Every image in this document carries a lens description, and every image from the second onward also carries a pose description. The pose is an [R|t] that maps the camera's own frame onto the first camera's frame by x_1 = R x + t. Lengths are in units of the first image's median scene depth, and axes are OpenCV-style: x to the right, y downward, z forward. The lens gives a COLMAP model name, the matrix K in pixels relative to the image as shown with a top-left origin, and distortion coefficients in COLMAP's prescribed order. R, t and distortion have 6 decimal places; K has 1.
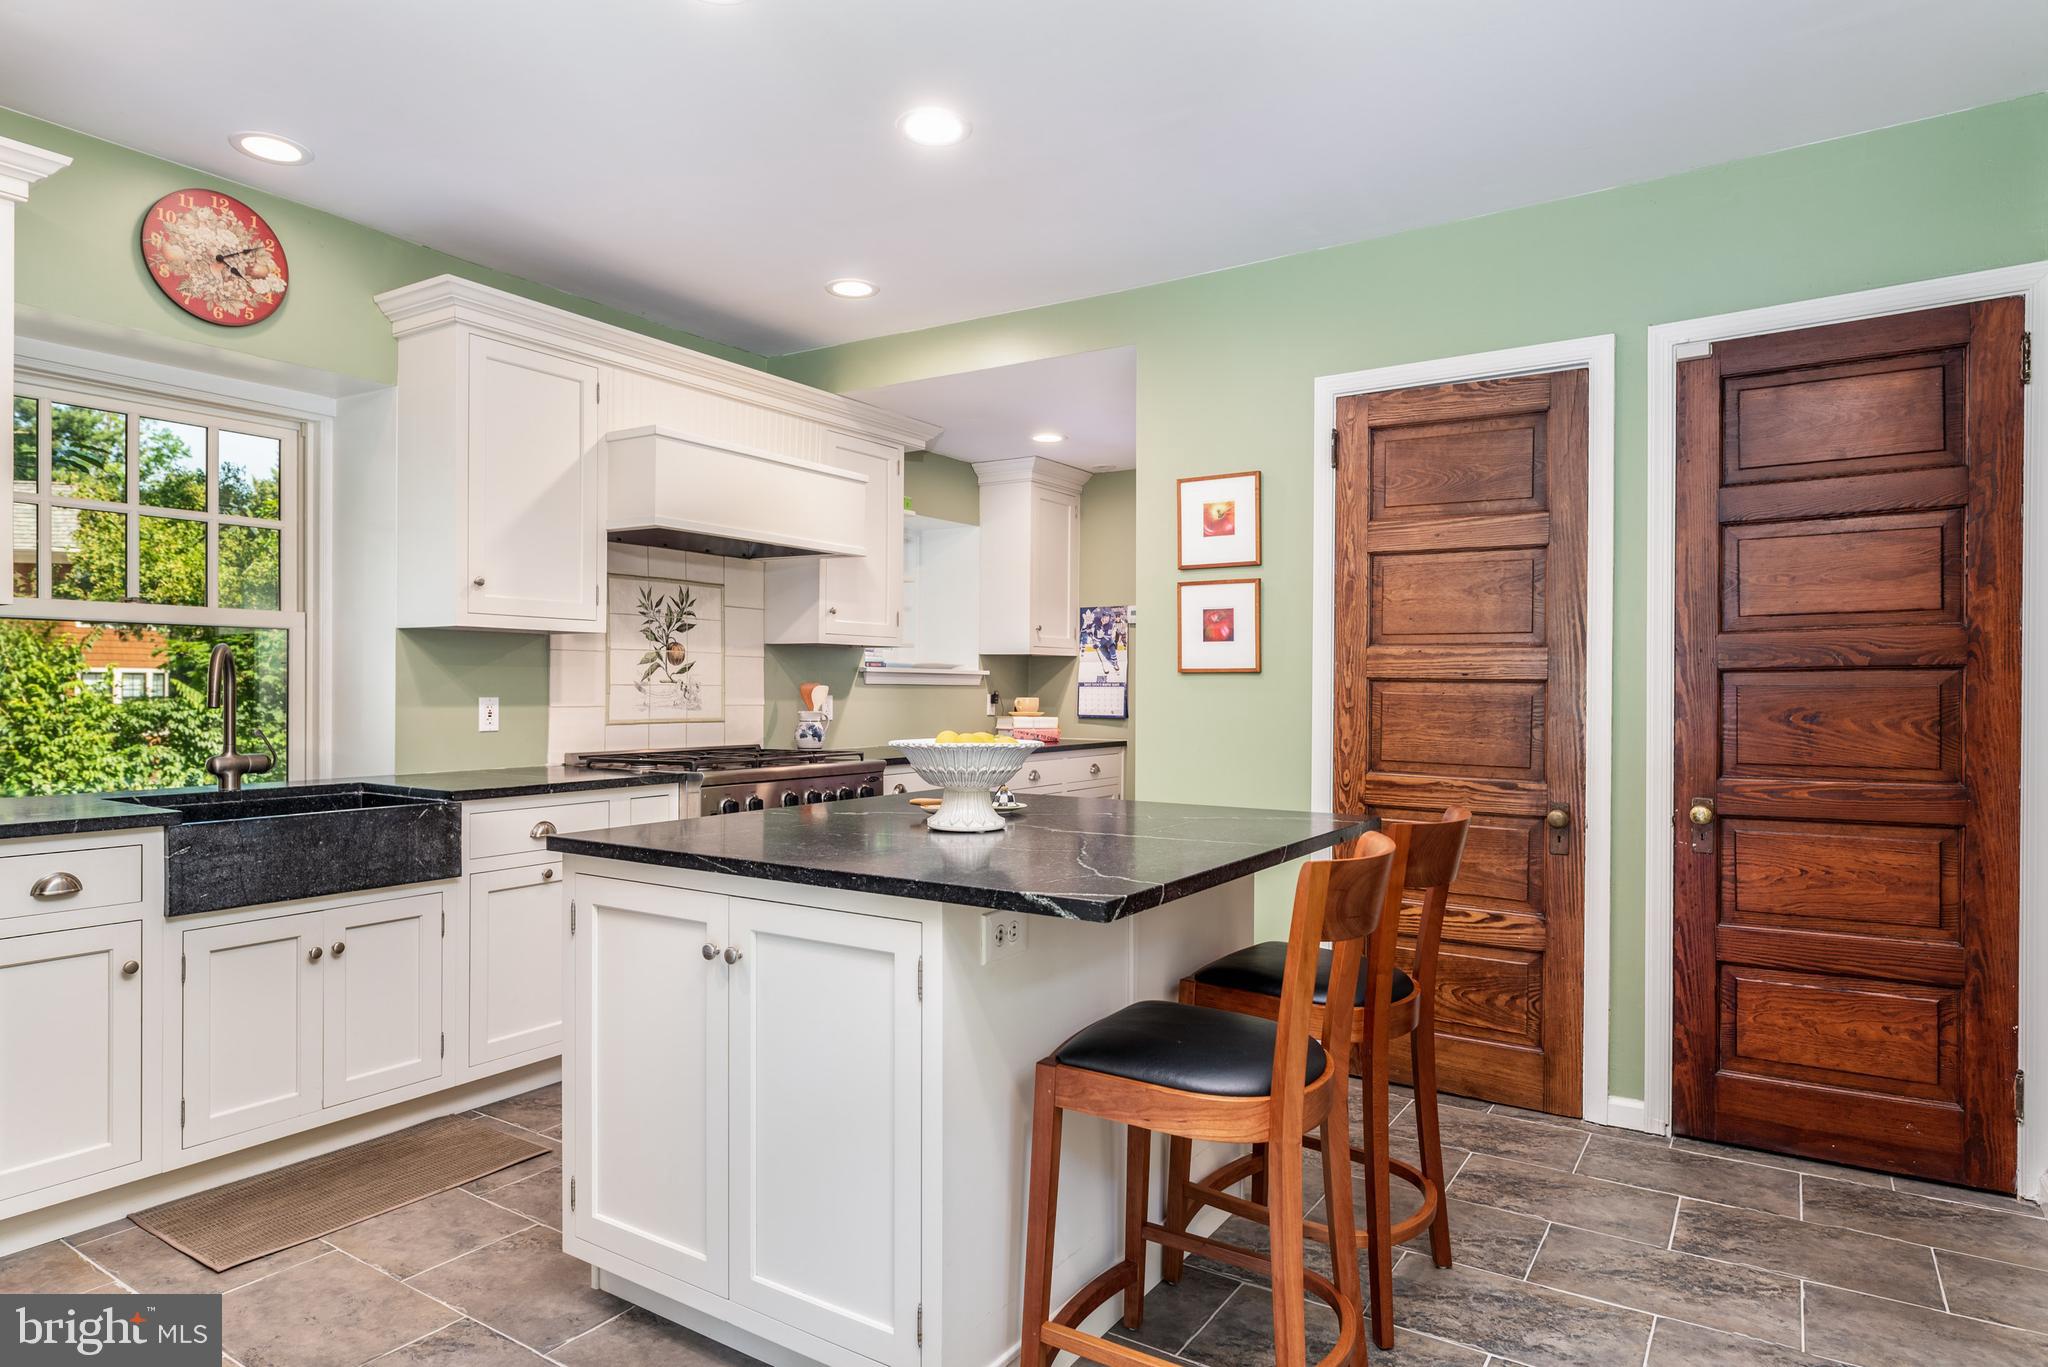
lens RADIAL K [[1168.5, 0, 1027.2], [0, 1168.5, 686.7], [0, 0, 1]] dist [0.001520, 0.000106]
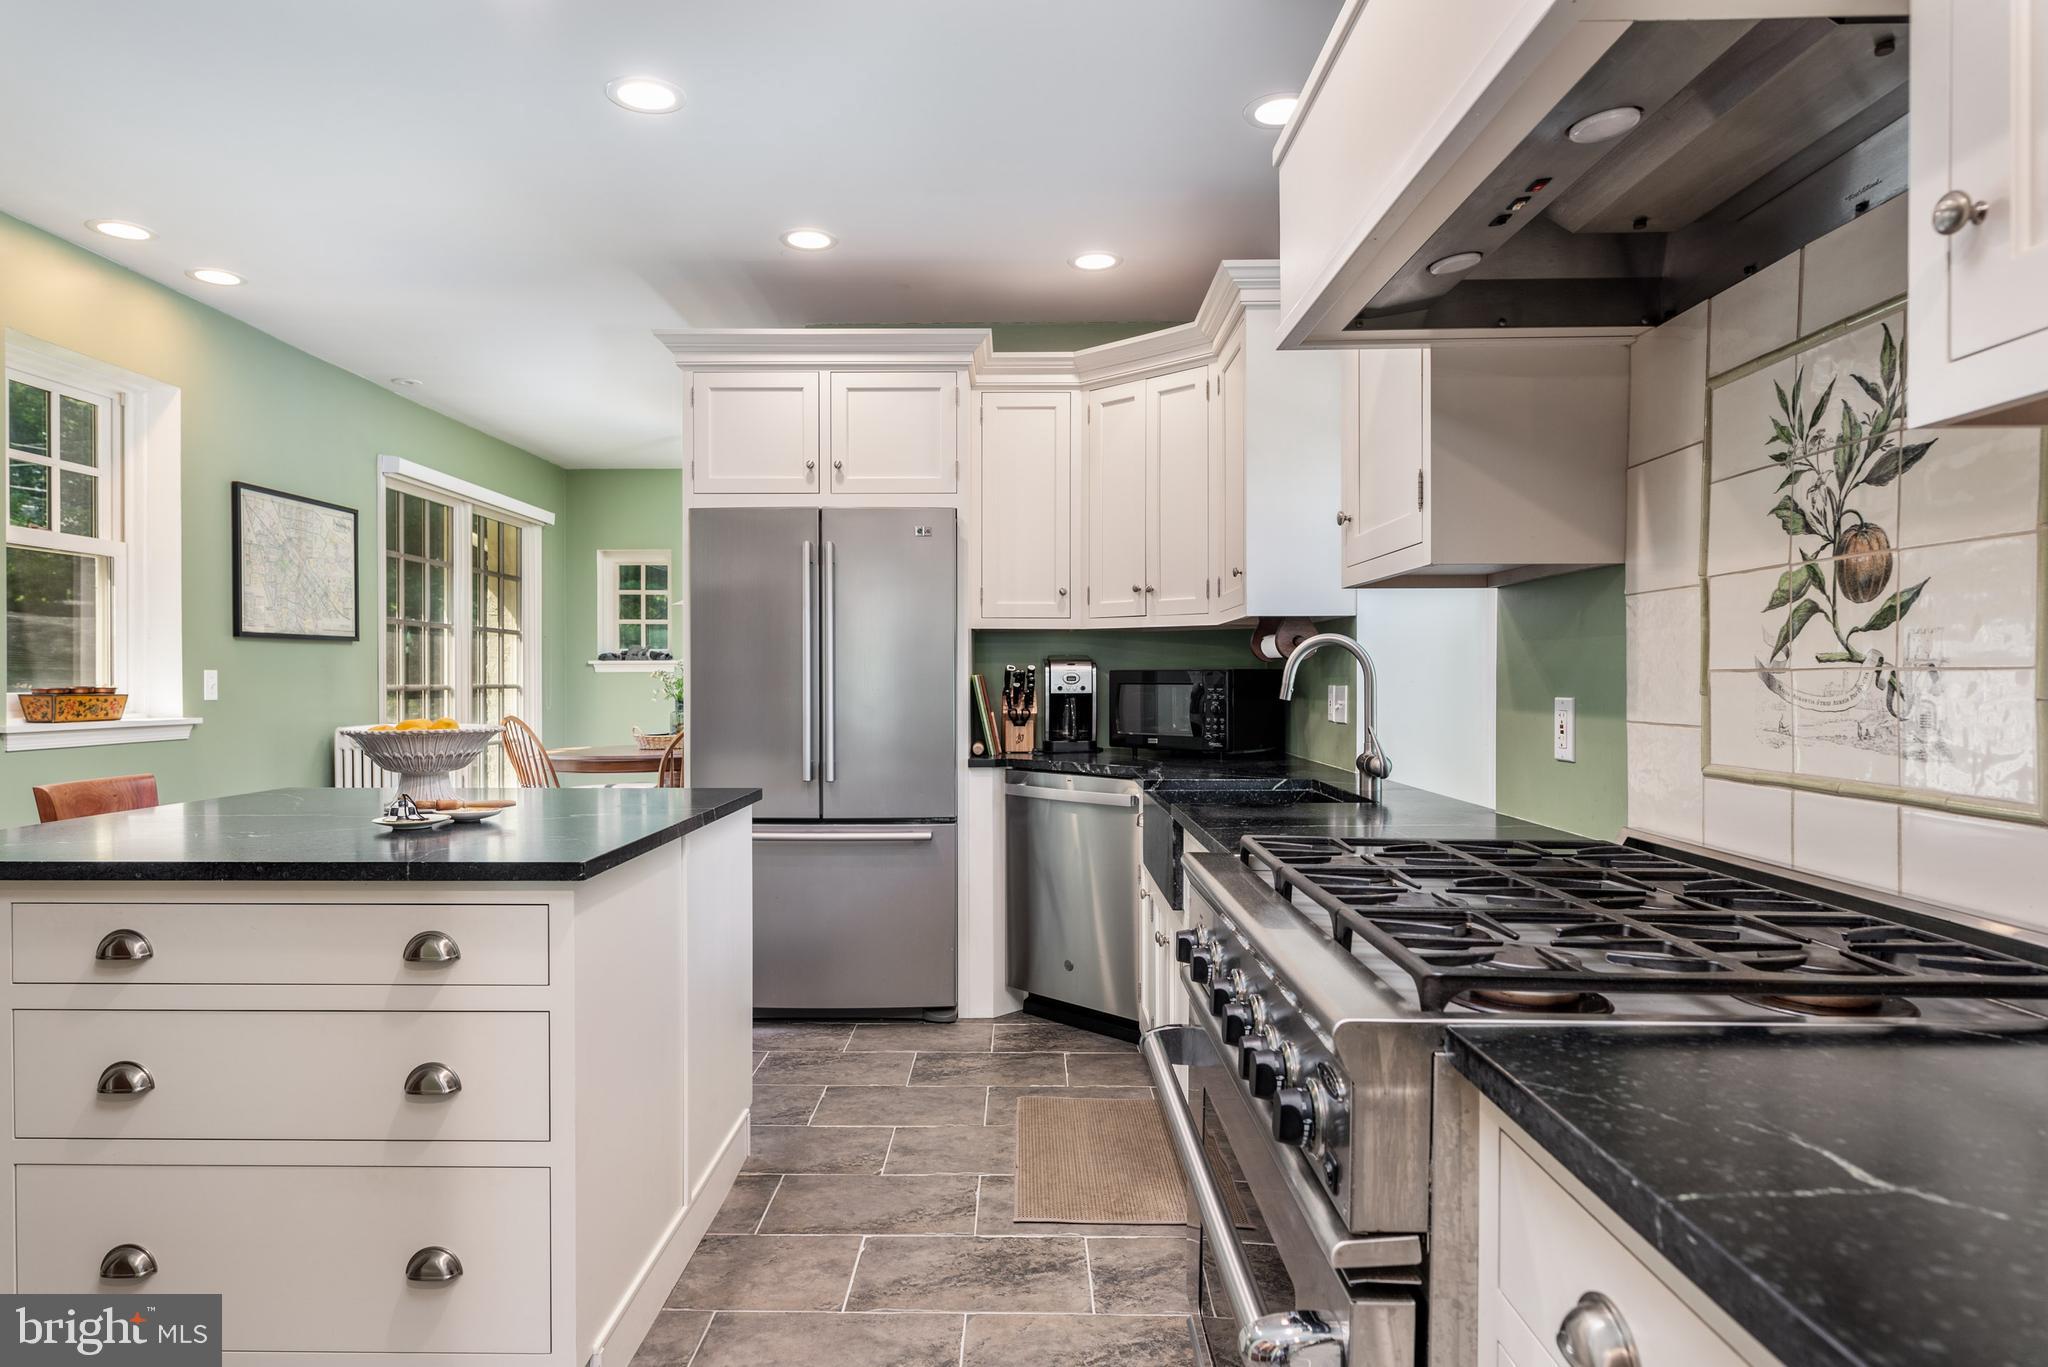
lens RADIAL K [[1168.5, 0, 1020.6], [0, 1168.5, 685.5], [0, 0, 1]] dist [0.001520, 0.000106]
pose [[-0.836598, -0.002195, -0.547813, 0.039447], [-0.003390, 0.999994, 0.001172, 0.003296], [0.547806, 0.002837, -0.836600, 1.151070]]
